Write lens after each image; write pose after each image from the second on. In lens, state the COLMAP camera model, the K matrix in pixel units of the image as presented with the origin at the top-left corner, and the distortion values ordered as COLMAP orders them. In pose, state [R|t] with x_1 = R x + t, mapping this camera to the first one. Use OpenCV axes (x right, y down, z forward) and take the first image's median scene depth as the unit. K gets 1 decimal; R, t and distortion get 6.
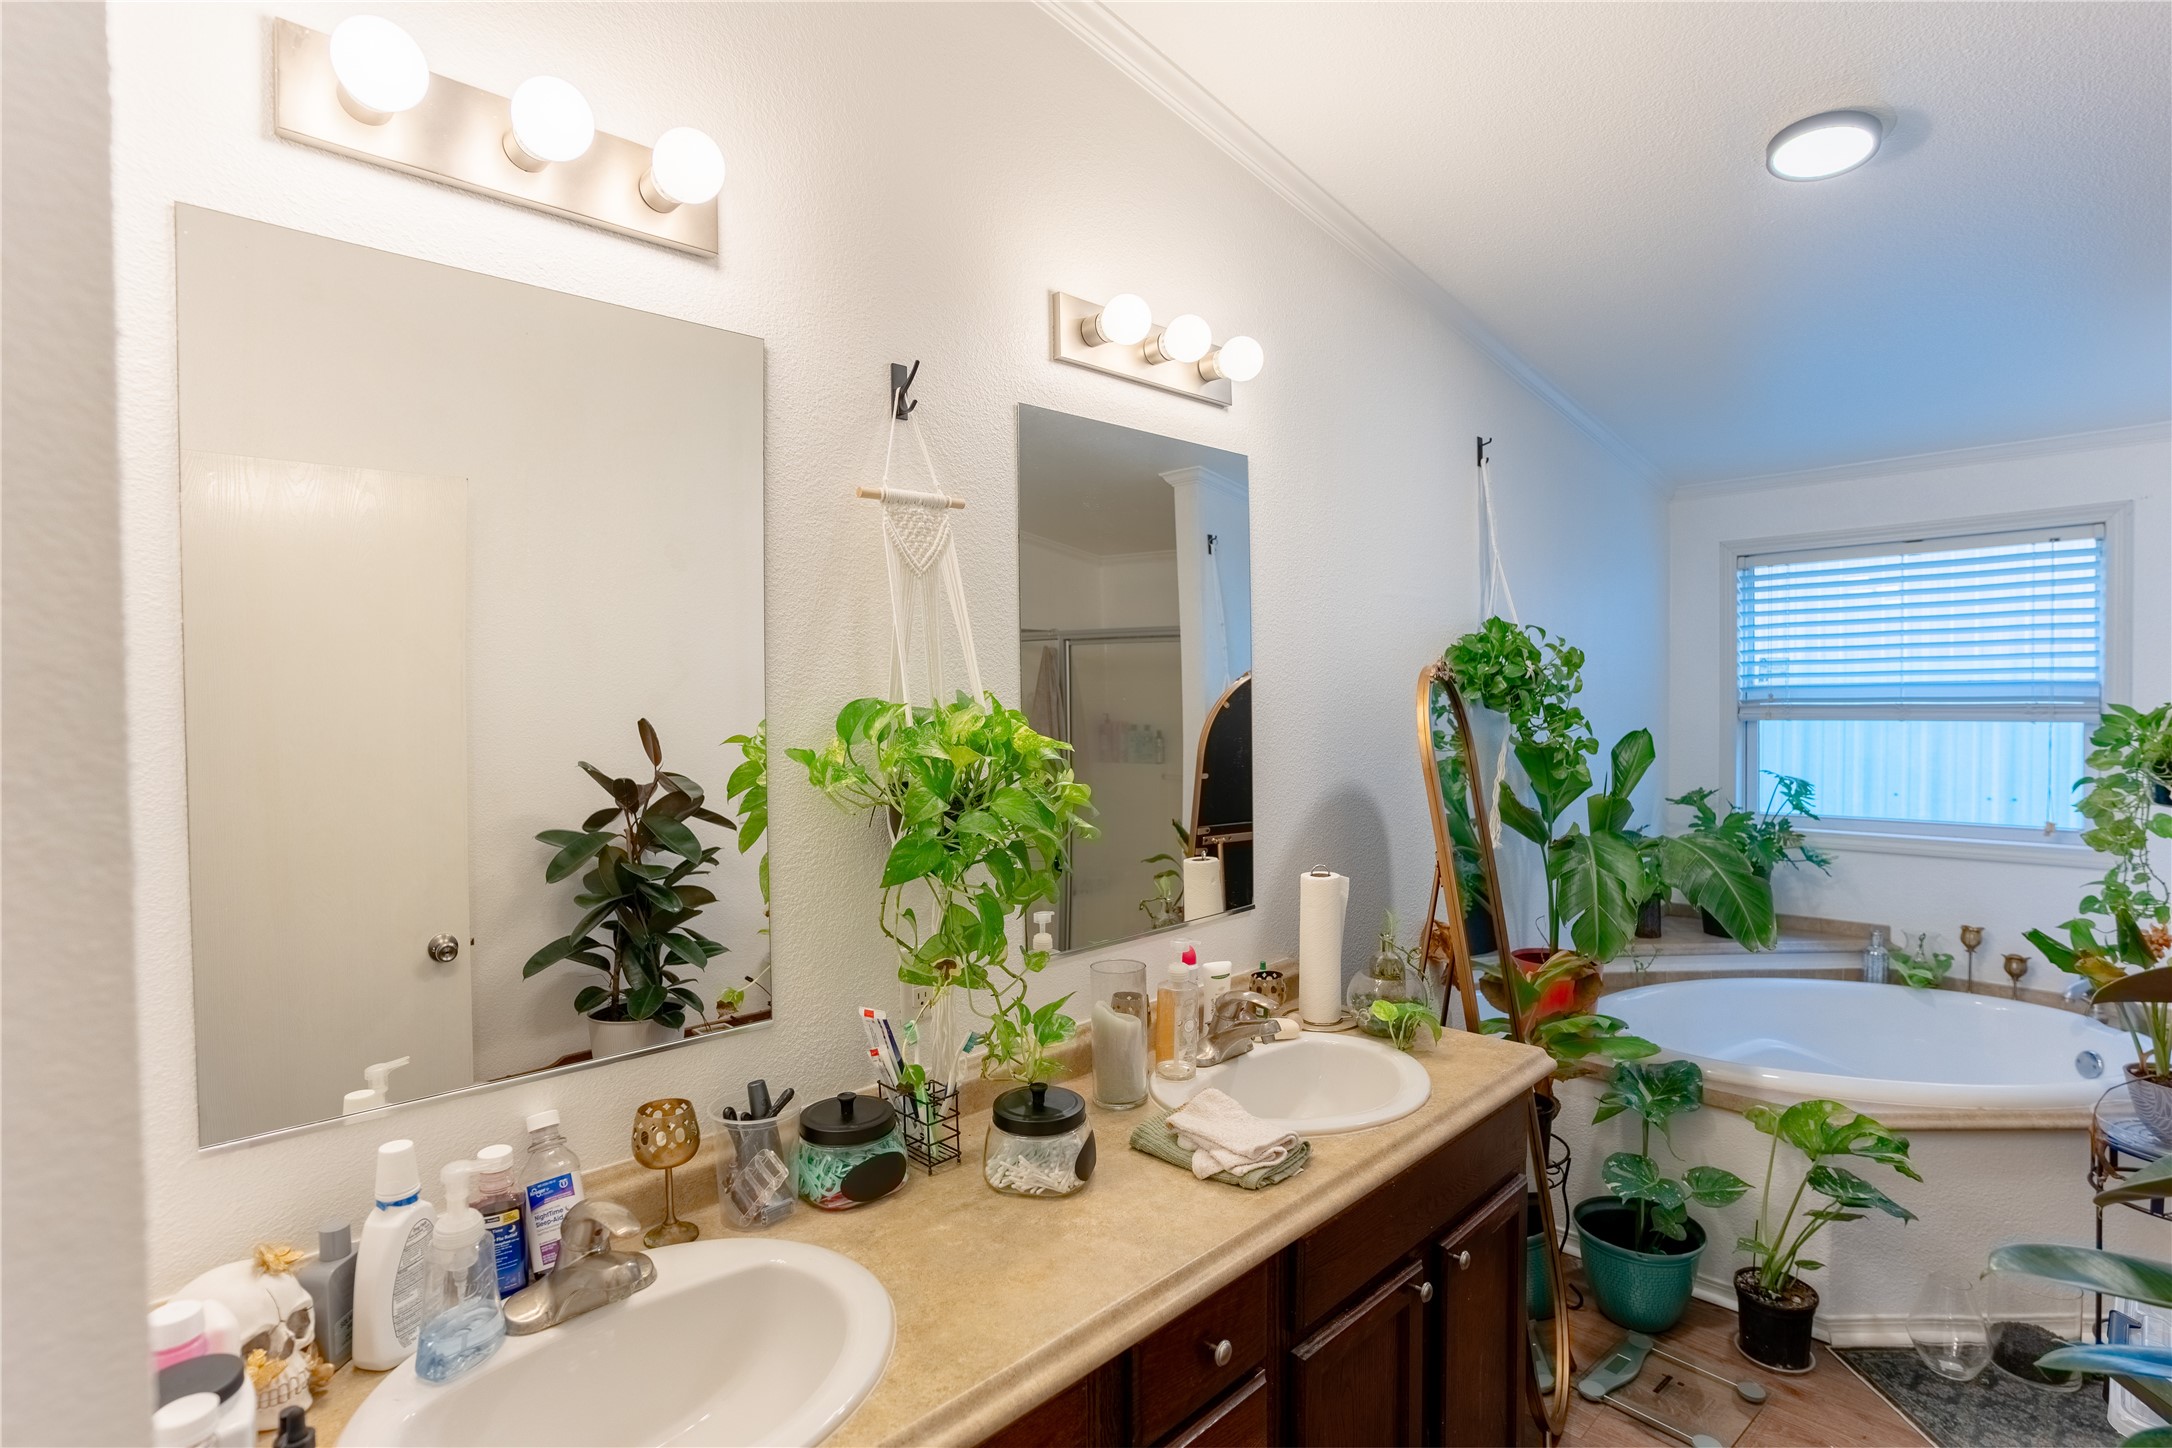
lens RADIAL K [[1074.7, 0, 1086.0], [0, 1074.7, 724.0], [0, 0, 1]] dist [-0.002394, 0.000949]
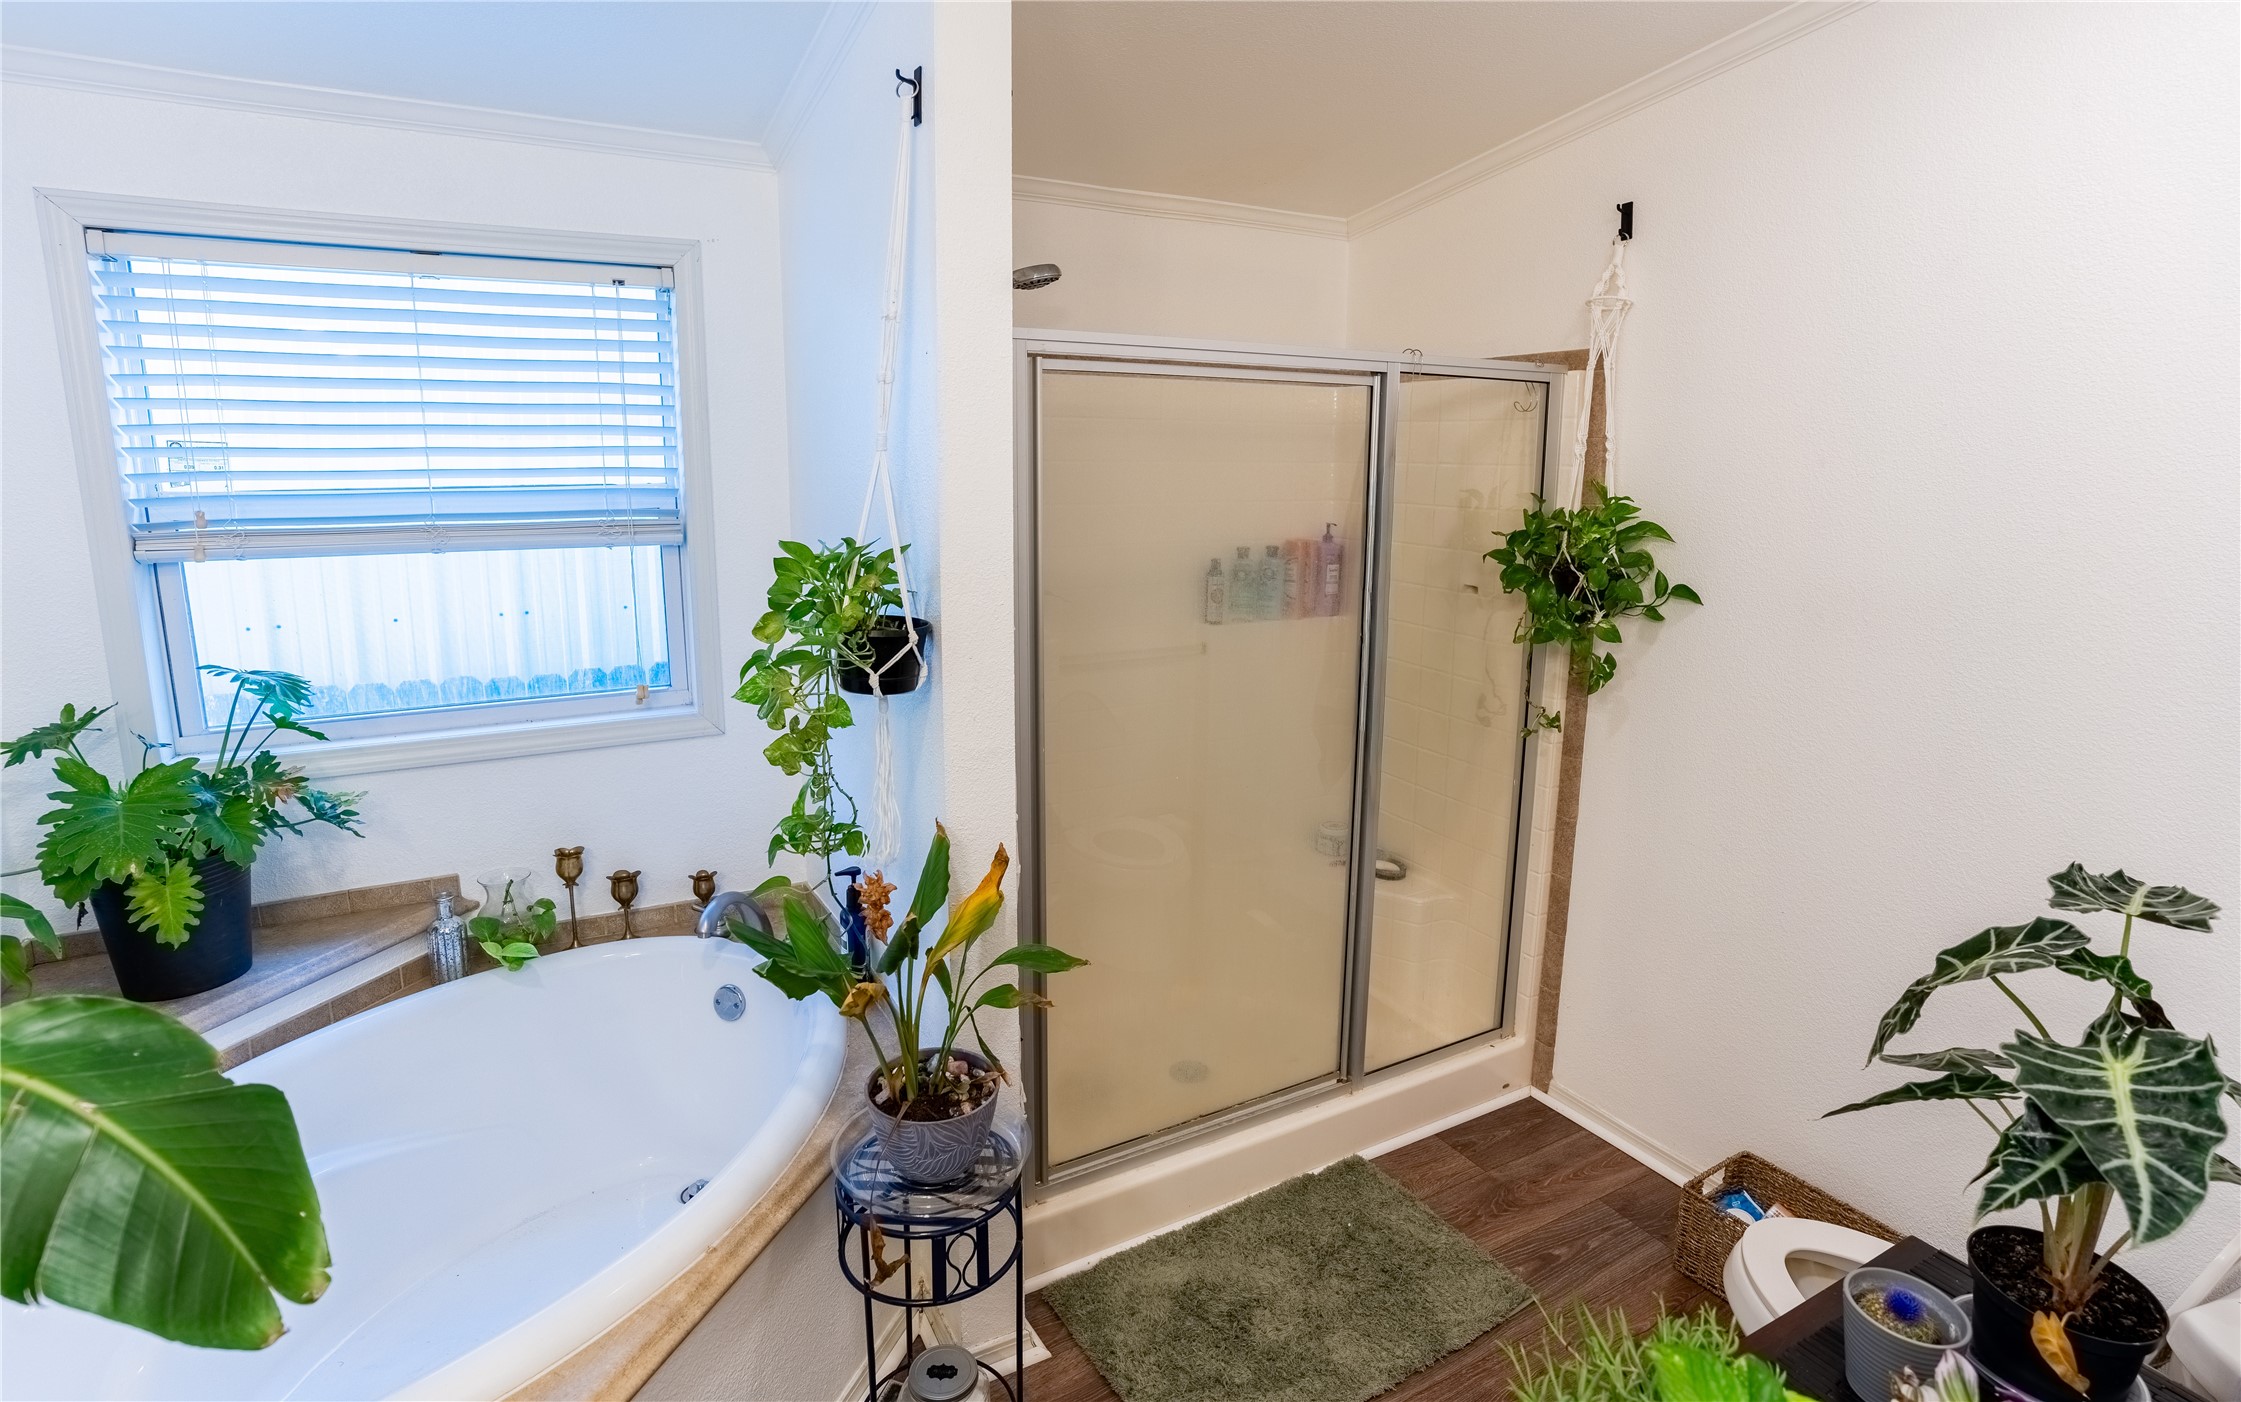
lens RADIAL K [[1071.3, 0, 1117.4], [0, 1071.3, 651.5], [0, 0, 1]] dist [-0.057123, 0.030114]
pose [[0.290742, -0.151108, 0.944794, 0.295732], [0.019447, 0.988180, 0.152062, -0.030916], [-0.956604, -0.025837, 0.290244, 0.451338]]
